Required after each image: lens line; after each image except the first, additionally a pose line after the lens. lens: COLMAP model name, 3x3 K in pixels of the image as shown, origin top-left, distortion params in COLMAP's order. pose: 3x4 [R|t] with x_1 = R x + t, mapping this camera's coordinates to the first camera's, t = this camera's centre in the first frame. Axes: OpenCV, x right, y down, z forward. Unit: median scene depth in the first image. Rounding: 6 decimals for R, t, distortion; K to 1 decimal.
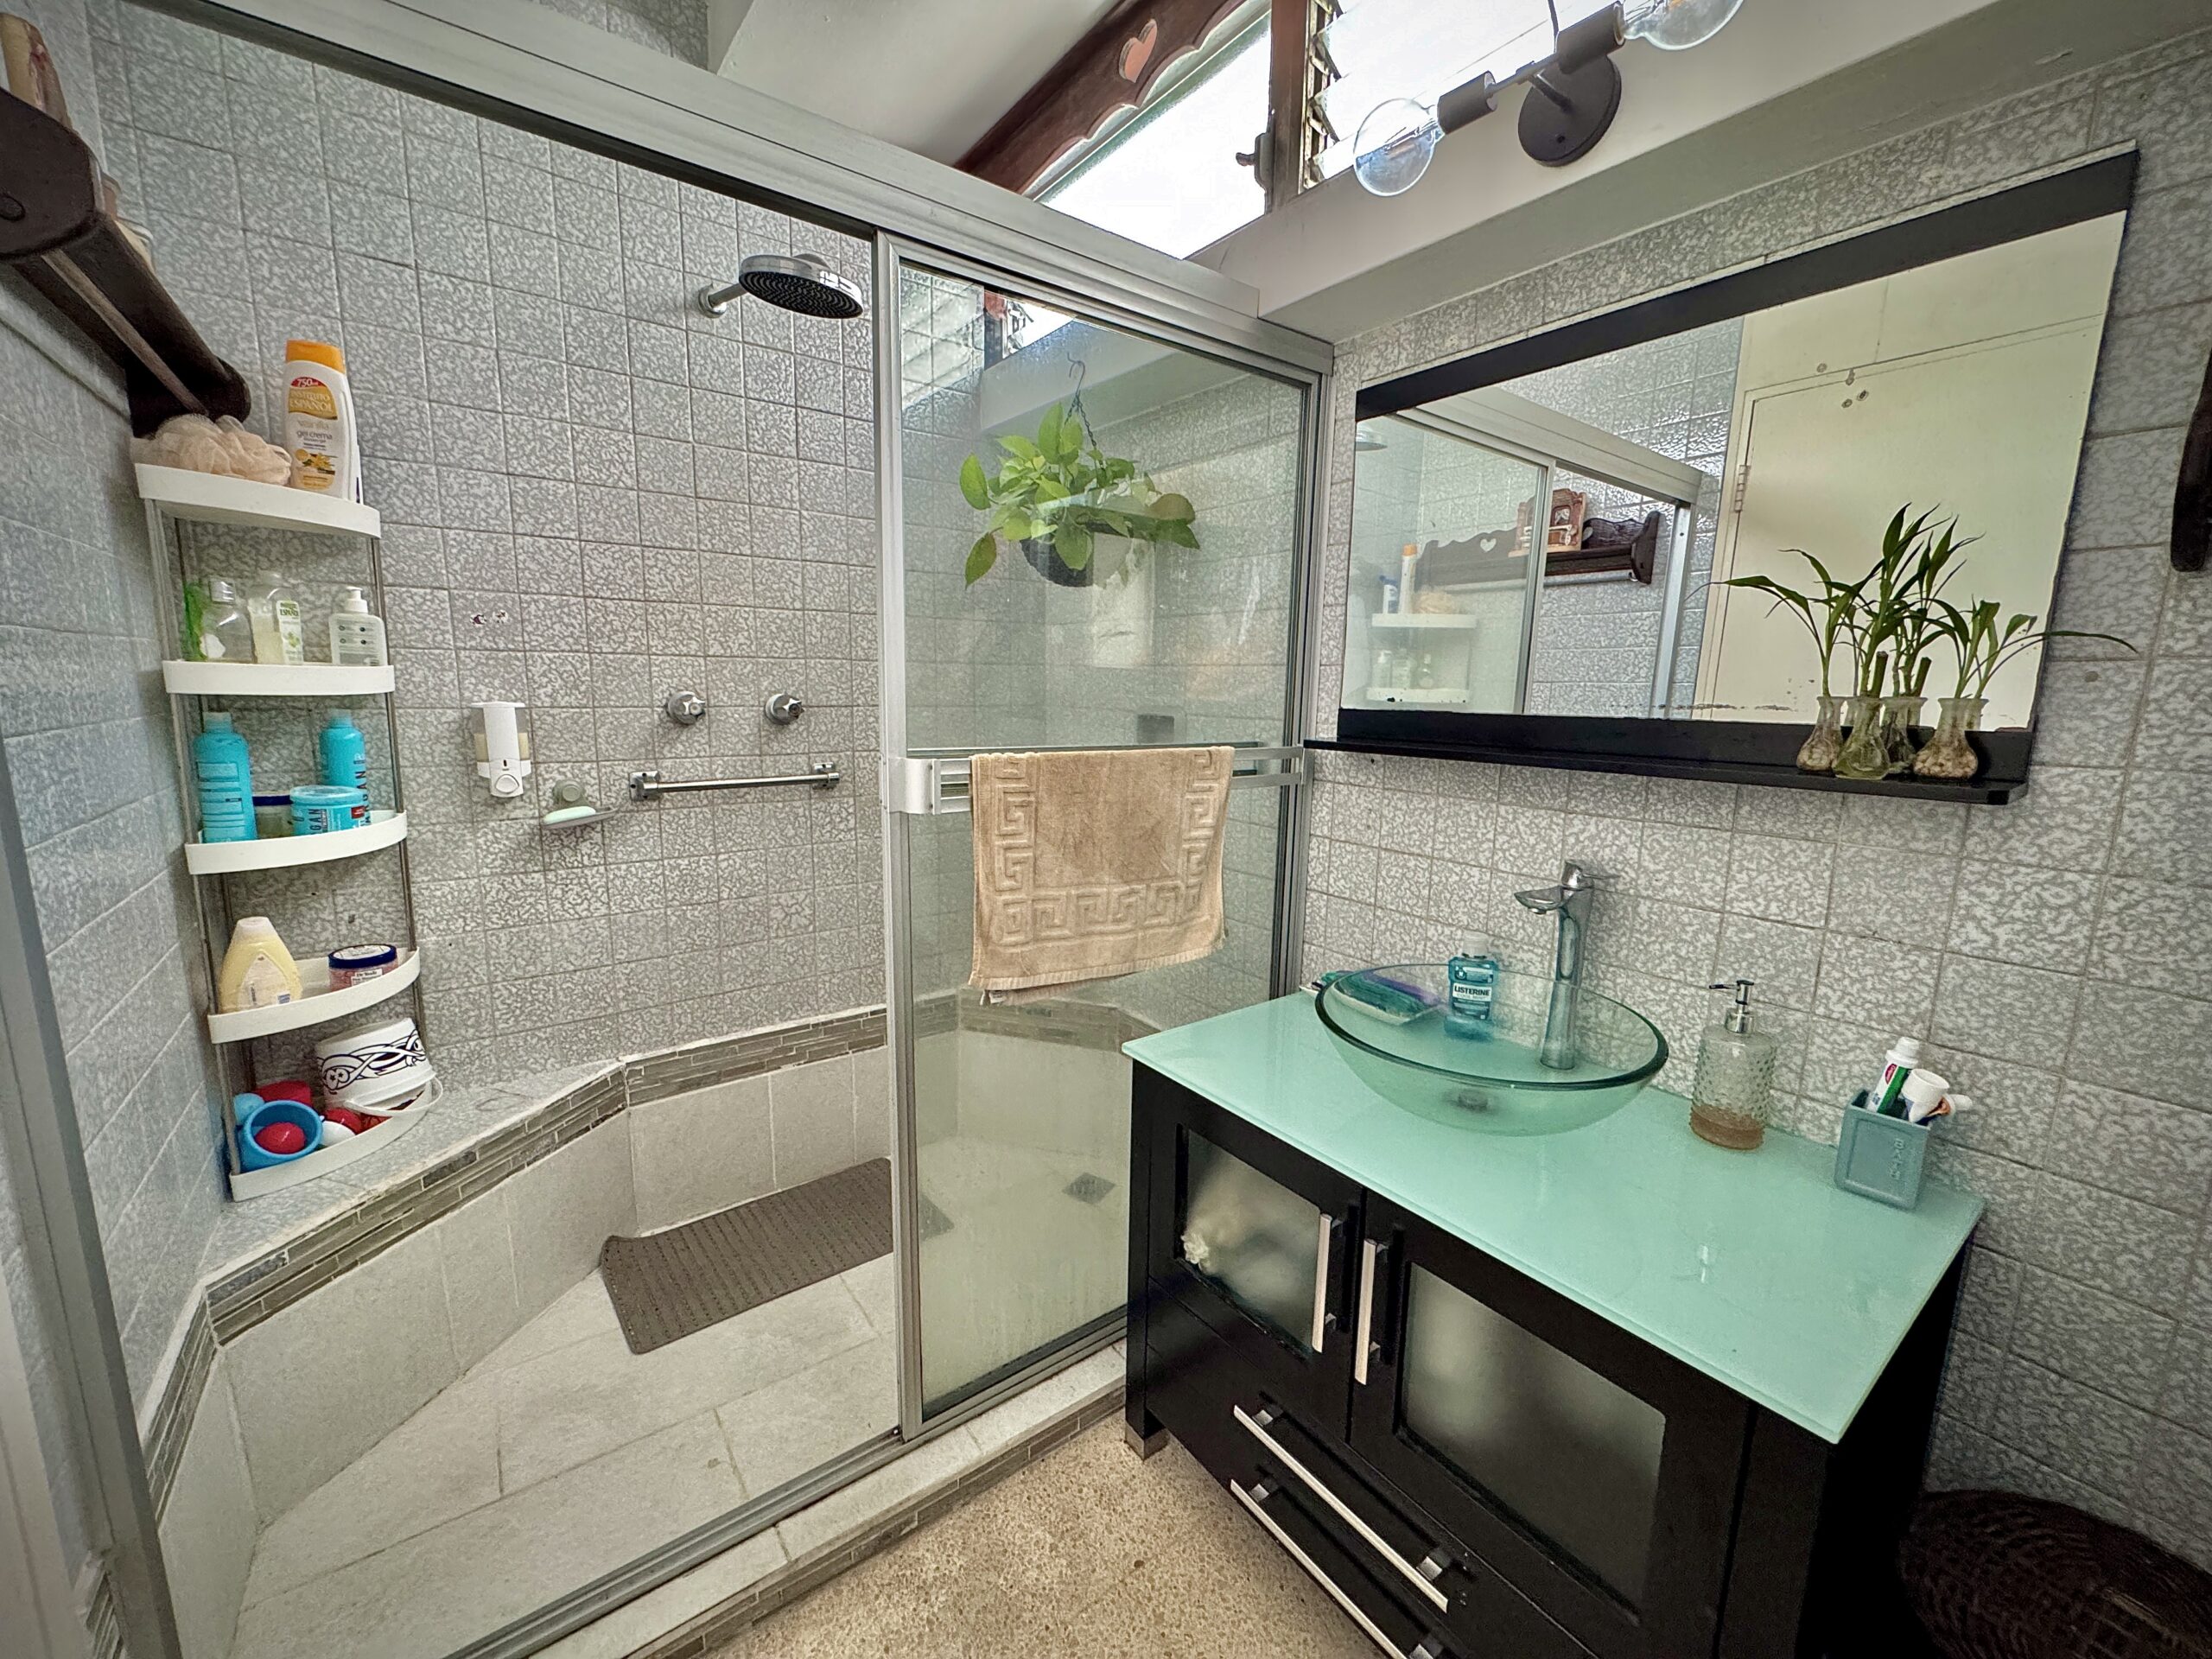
lens RADIAL K [[881.3, 0, 1106.2], [0, 881.3, 830.0], [0, 0, 1]] dist [-0.001482, -0.000009]
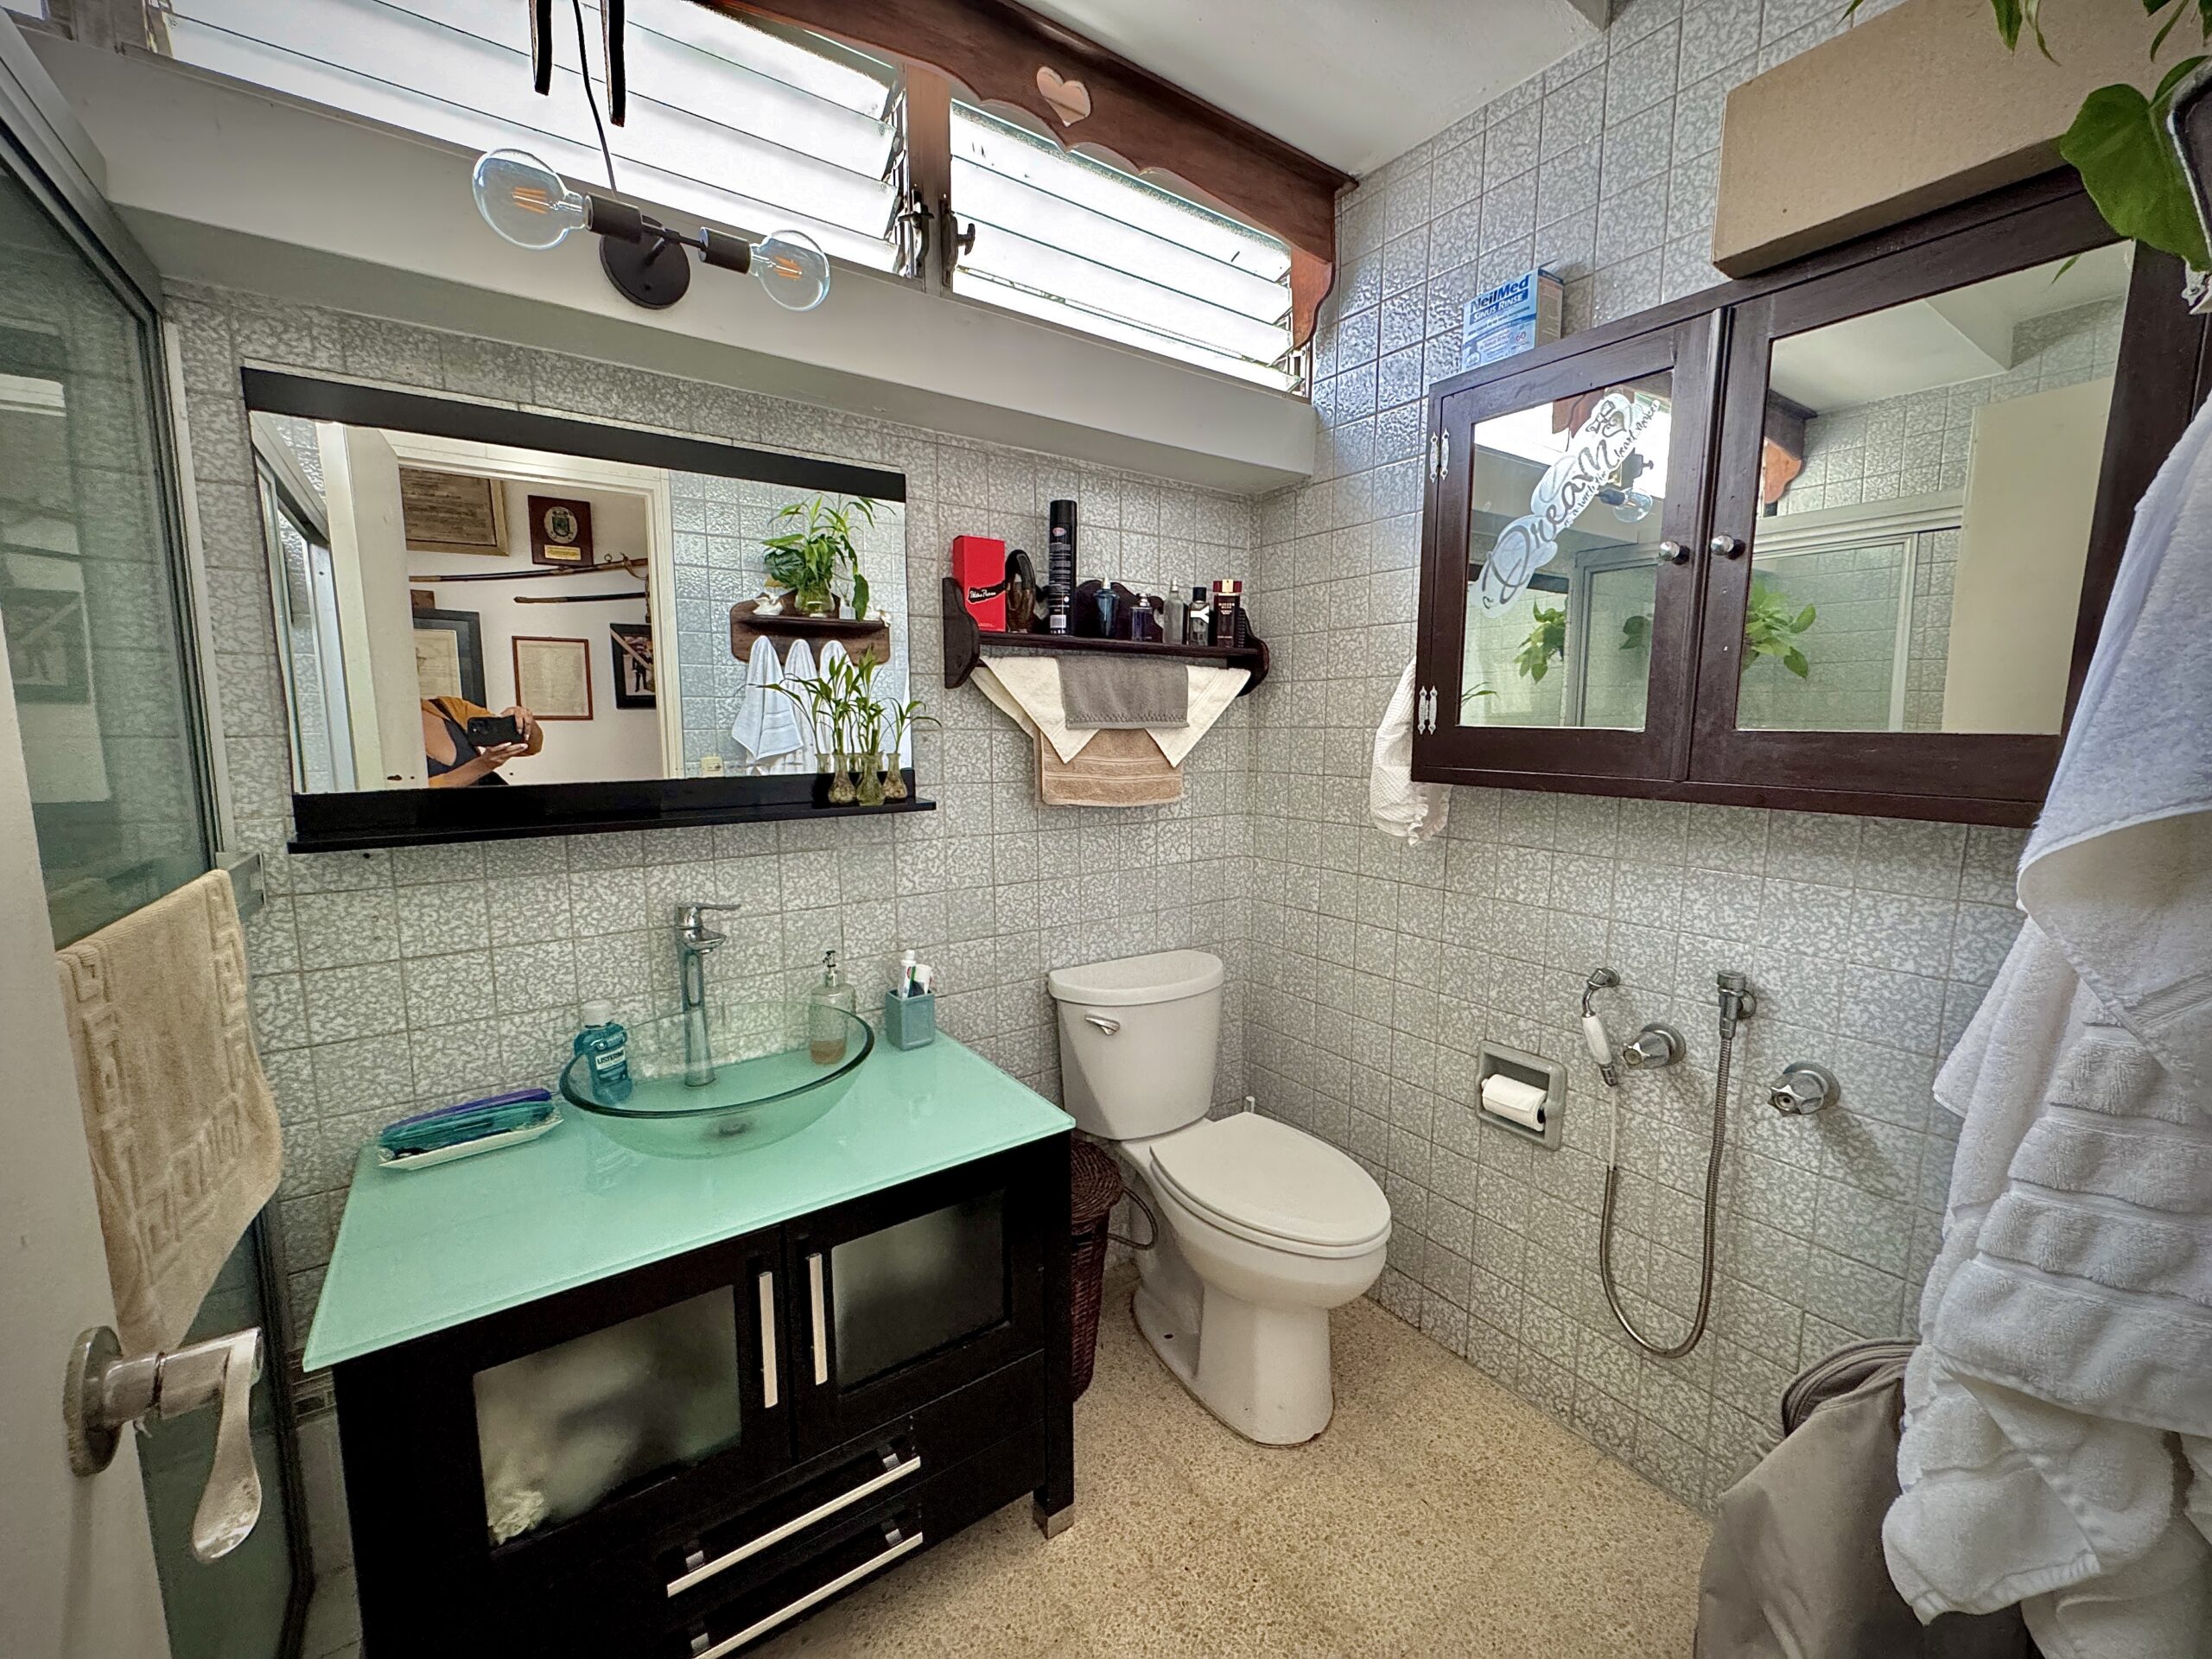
lens RADIAL K [[881.3, 0, 1105.4], [0, 881.3, 830.6], [0, 0, 1]] dist [-0.001482, -0.000009]
pose [[0.025437, -0.142319, 0.989494, -0.600815], [0.165200, 0.976804, 0.136246, -0.129664], [-0.985932, 0.159999, 0.048359, 0.401878]]
